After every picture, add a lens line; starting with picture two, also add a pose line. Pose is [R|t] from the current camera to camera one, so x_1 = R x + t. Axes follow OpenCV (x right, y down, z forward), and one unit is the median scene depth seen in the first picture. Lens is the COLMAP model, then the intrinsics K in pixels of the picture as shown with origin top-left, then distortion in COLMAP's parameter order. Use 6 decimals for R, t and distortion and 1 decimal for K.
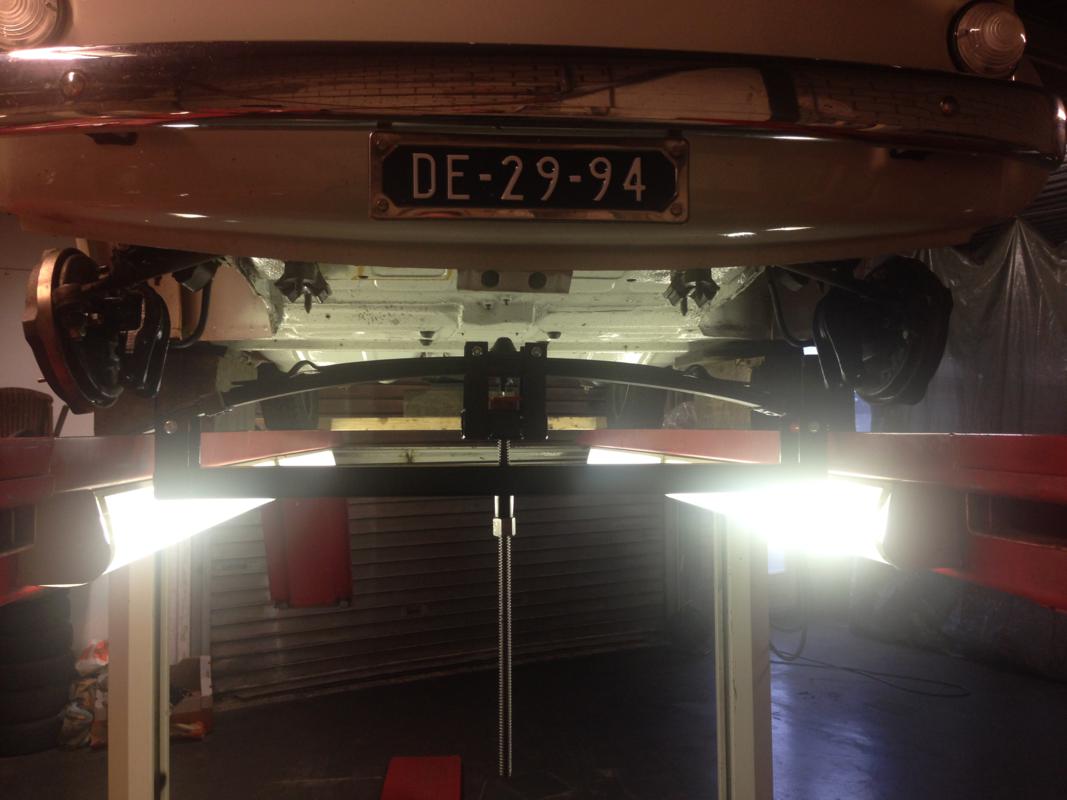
lens RADIAL K [[995.3, 0, 534.9], [0, 995.3, 398.6], [0, 0, 1]] dist [0.030808, 0.000000]
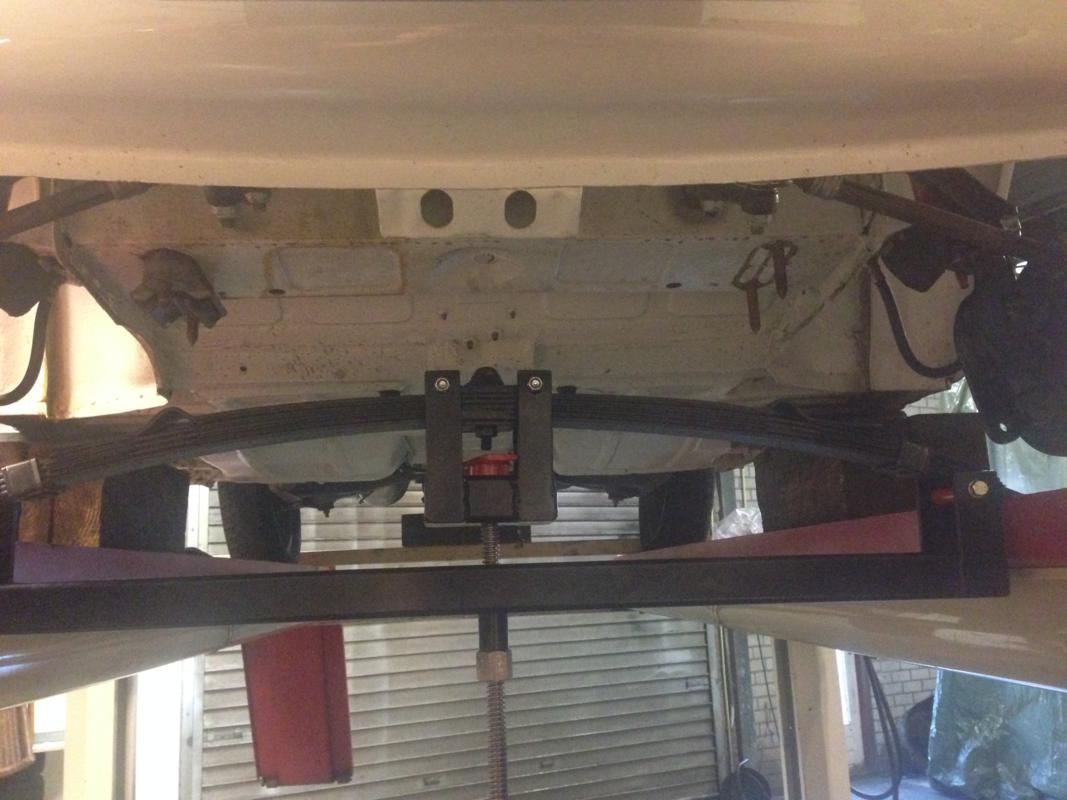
lens RADIAL K [[995.3, 0, 535.0], [0, 995.3, 402.2], [0, 0, 1]] dist [0.030808, 0.000000]
pose [[0.998979, -0.036135, -0.027106, 0.005689], [0.031846, 0.988958, -0.144736, 0.018401], [0.032036, 0.143726, 0.989099, 0.120377]]
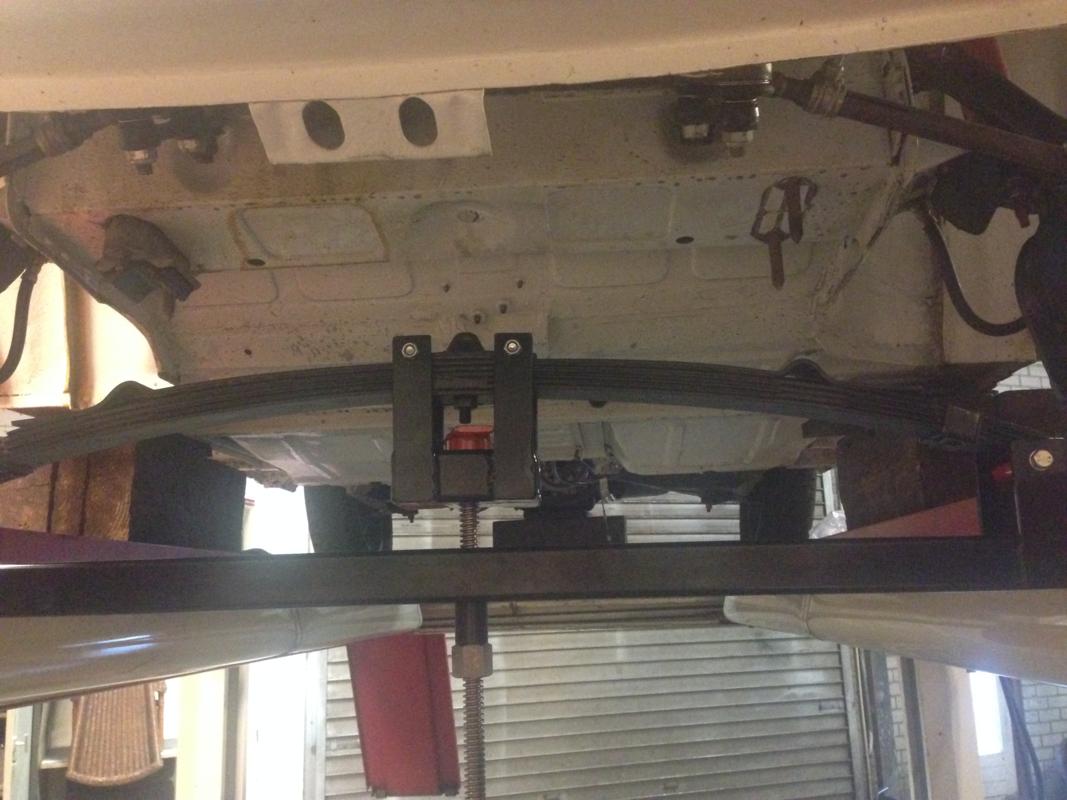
lens RADIAL K [[995.3, 0, 529.8], [0, 995.3, 398.0], [0, 0, 1]] dist [0.030808, 0.000000]
pose [[0.984930, -0.056232, -0.163560, 0.033158], [0.028069, 0.985104, -0.169652, 0.025604], [0.170663, 0.162504, 0.971837, 0.145642]]
